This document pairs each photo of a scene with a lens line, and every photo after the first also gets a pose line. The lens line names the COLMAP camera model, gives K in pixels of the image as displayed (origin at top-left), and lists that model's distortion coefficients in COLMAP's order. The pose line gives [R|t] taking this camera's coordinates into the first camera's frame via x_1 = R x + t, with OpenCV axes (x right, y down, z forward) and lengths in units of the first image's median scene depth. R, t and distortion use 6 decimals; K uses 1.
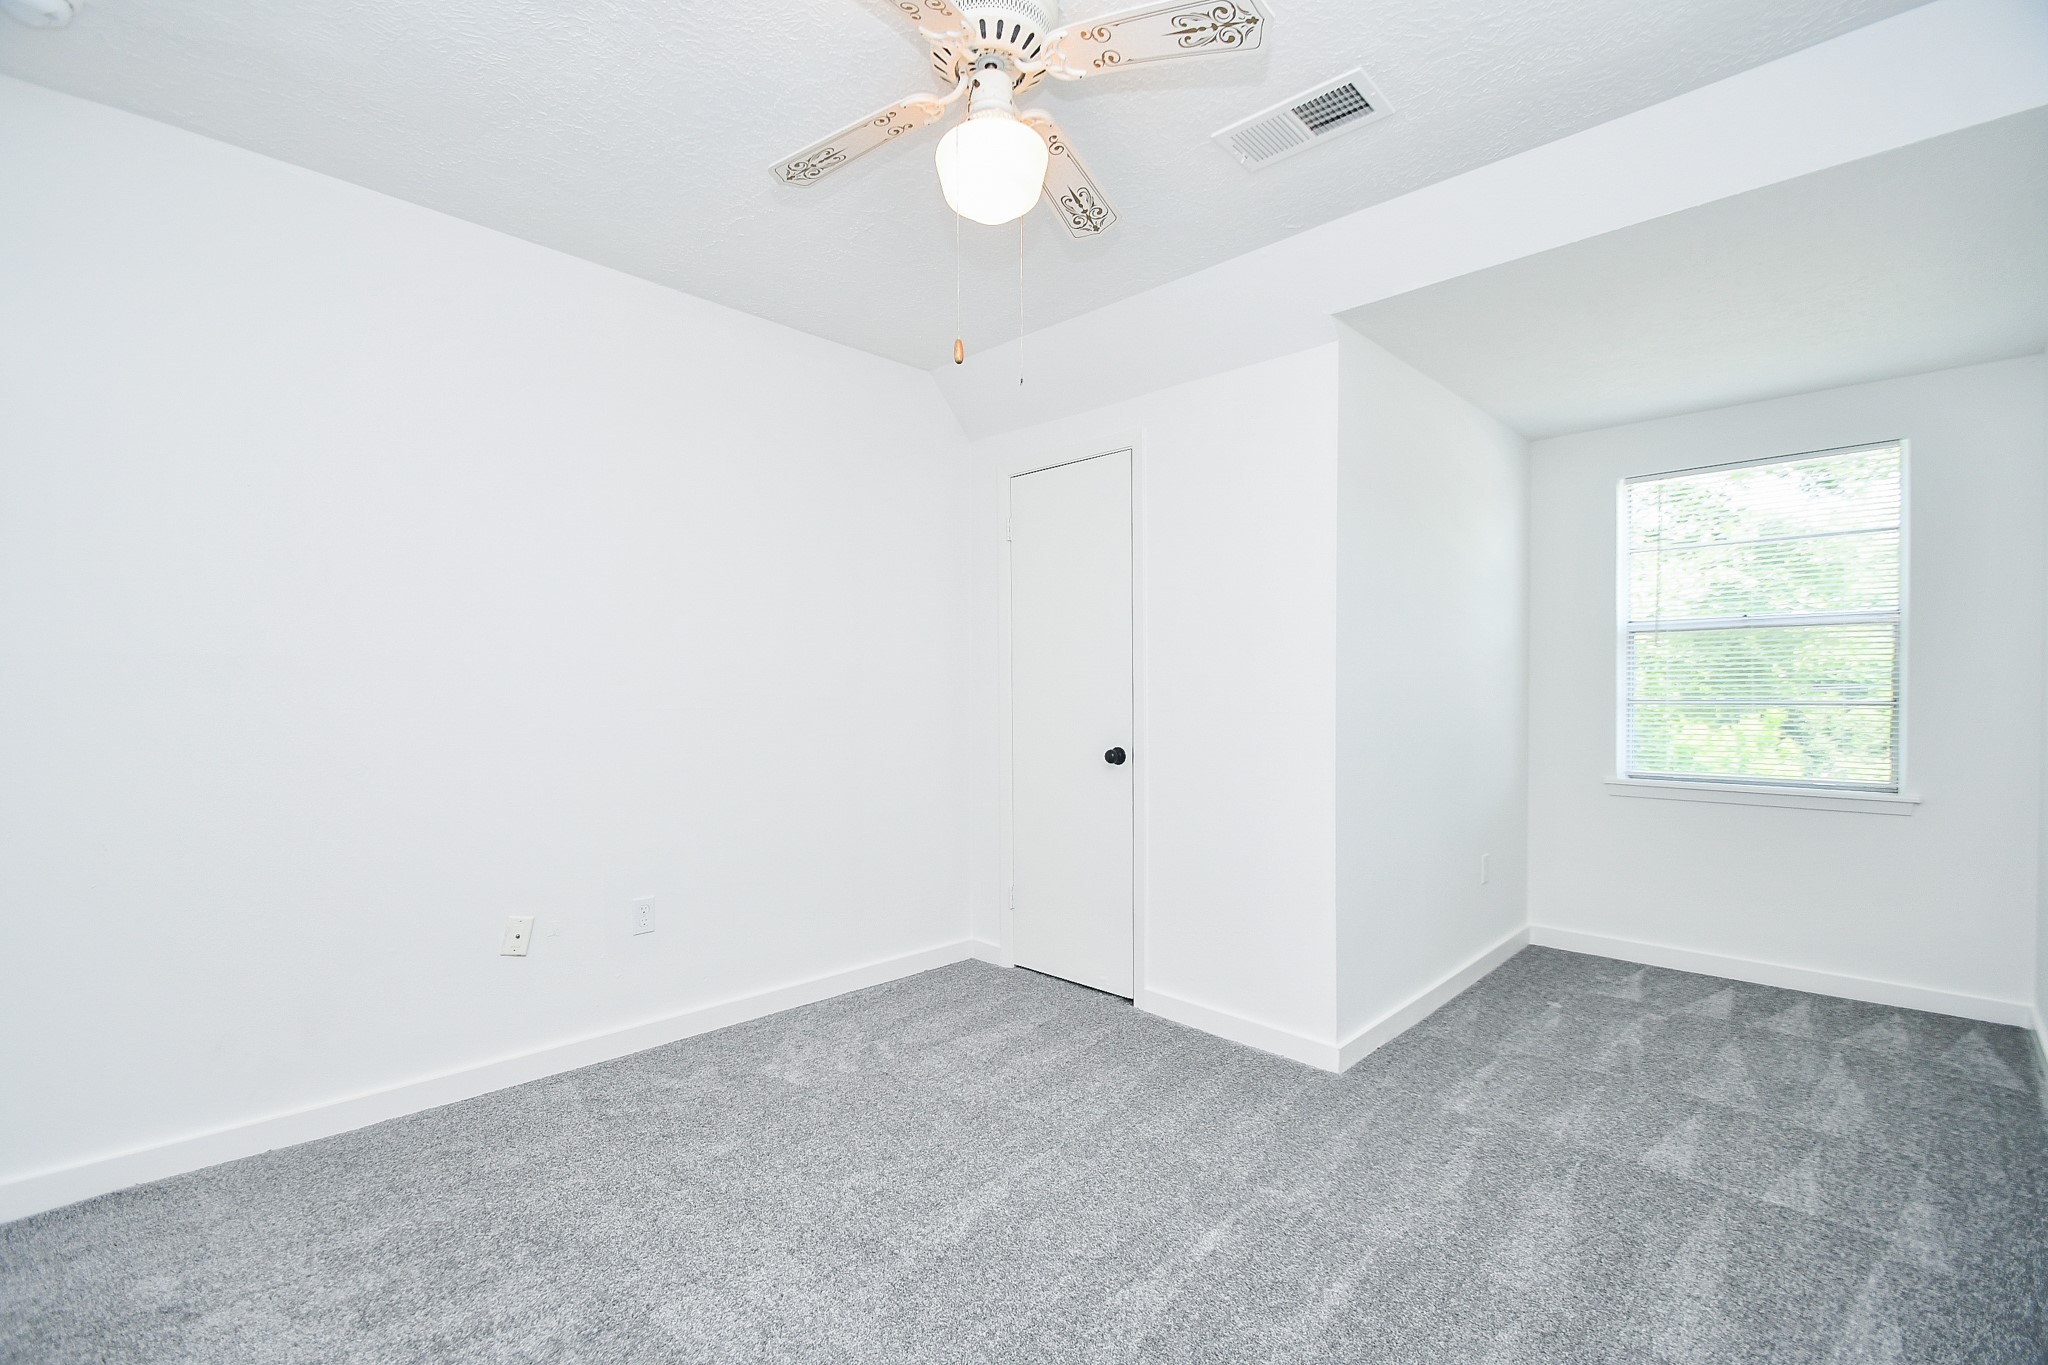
lens RADIAL K [[913.6, 0, 998.2], [0, 913.6, 705.1], [0, 0, 1]] dist [0.015473, -0.017481]
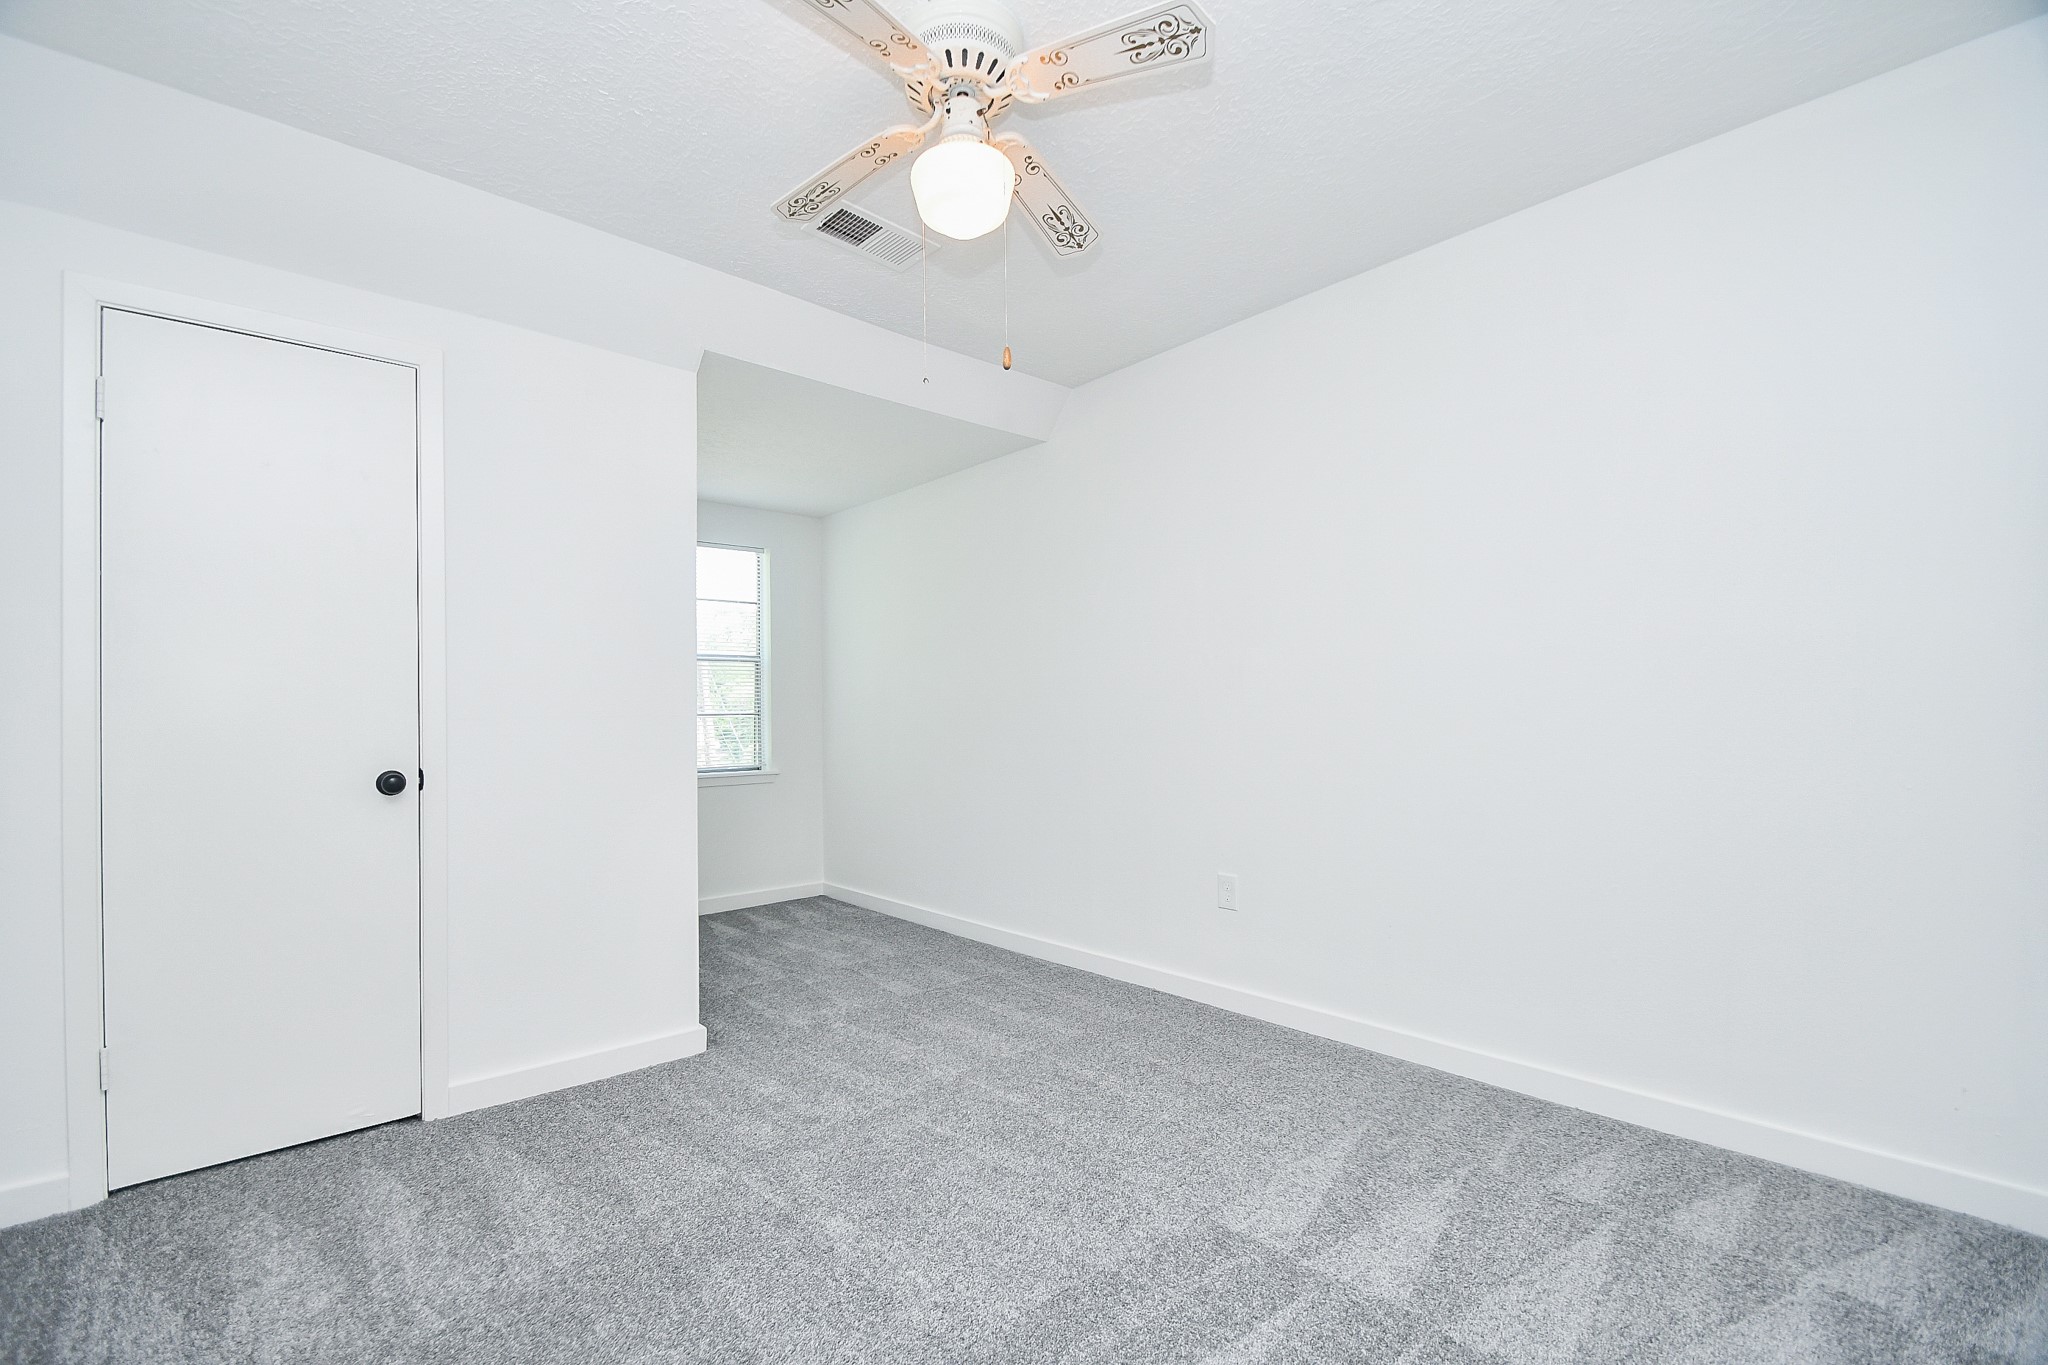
lens RADIAL K [[899.9, 0, 1002.5], [0, 899.9, 703.6], [0, 0, 1]] dist [0.021629, -0.018462]
pose [[0.063597, 0.013603, 0.997883, -0.584448], [0.035295, 0.999251, -0.015871, 0.023006], [-0.997351, 0.036230, 0.063069, 0.505551]]
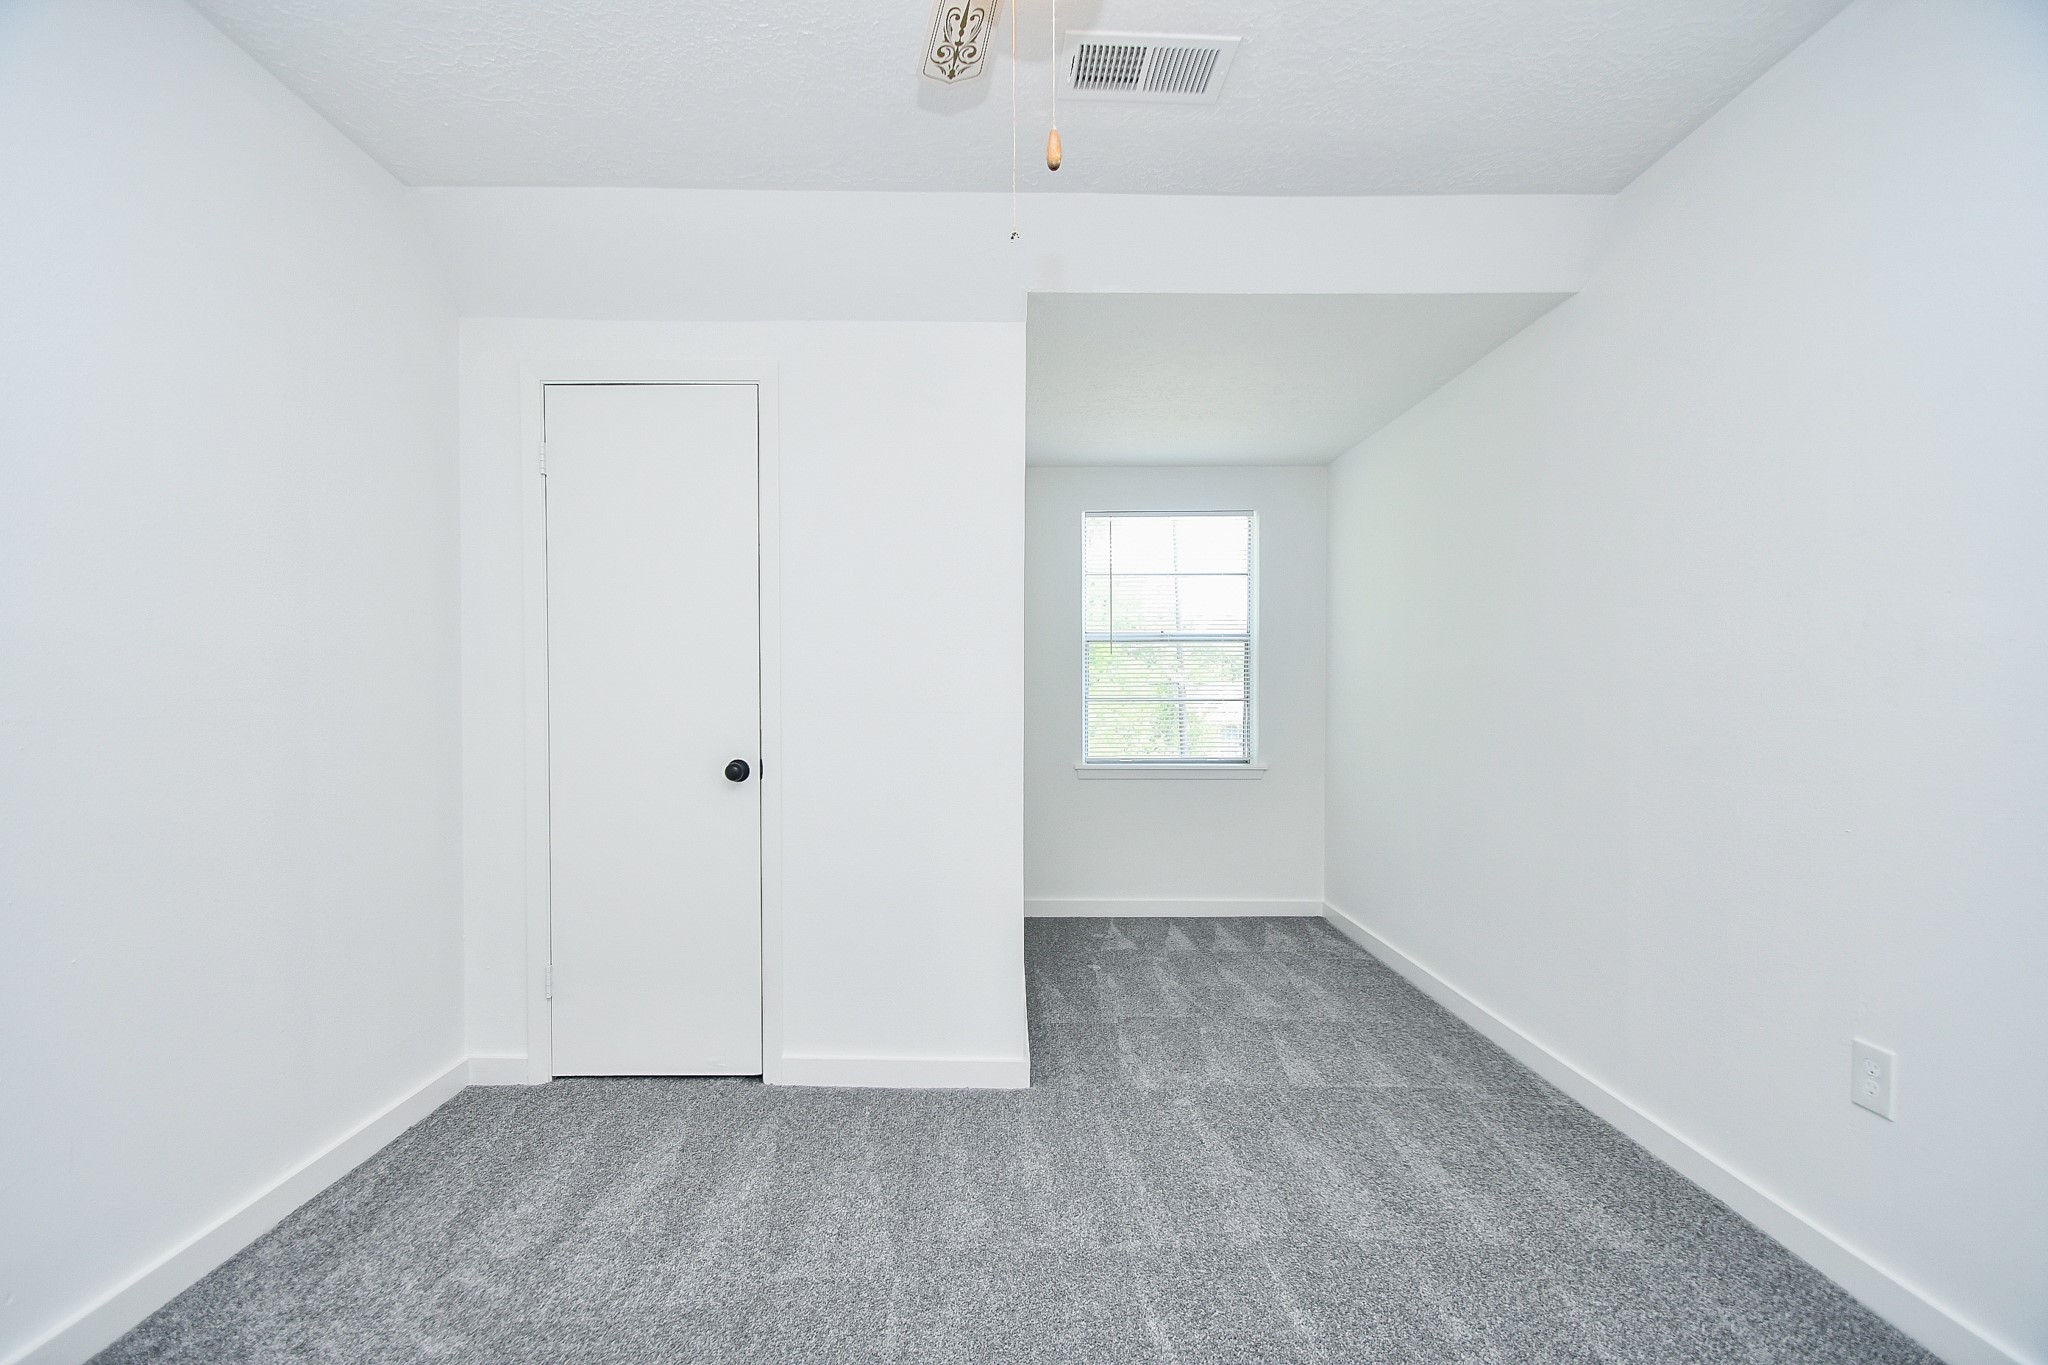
lens RADIAL K [[899.9, 0, 1002.5], [0, 899.9, 703.6], [0, 0, 1]] dist [0.021629, -0.018462]
pose [[0.704491, -0.008205, 0.709666, -0.275961], [0.013229, 0.999911, -0.001572, 0.002250], [-0.709590, 0.010496, 0.704537, 0.309758]]
